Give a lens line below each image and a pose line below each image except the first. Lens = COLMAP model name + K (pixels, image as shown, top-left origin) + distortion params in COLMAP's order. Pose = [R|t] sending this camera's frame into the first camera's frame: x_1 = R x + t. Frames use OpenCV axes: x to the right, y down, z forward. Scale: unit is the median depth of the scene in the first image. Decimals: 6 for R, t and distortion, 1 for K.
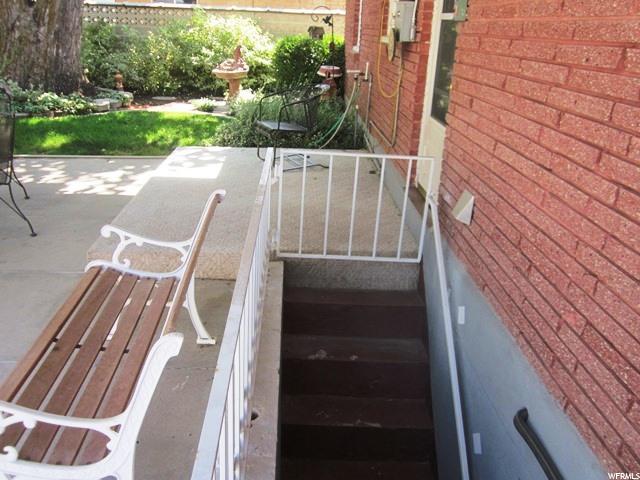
lens RADIAL K [[534.0, 0, 322.6], [0, 534.0, 240.1], [0, 0, 1]] dist [-0.023910, -0.004508]
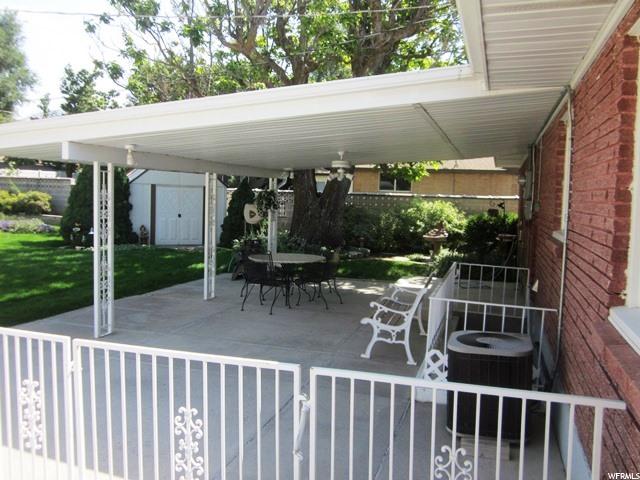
lens RADIAL K [[534.0, 0, 313.6], [0, 534.0, 245.9], [0, 0, 1]] dist [-0.023910, -0.004508]
pose [[0.929348, 0.018633, -0.368734, 0.060397], [-0.127432, 0.953540, -0.272990, 0.155505], [0.346516, 0.300691, 0.888545, -0.428479]]
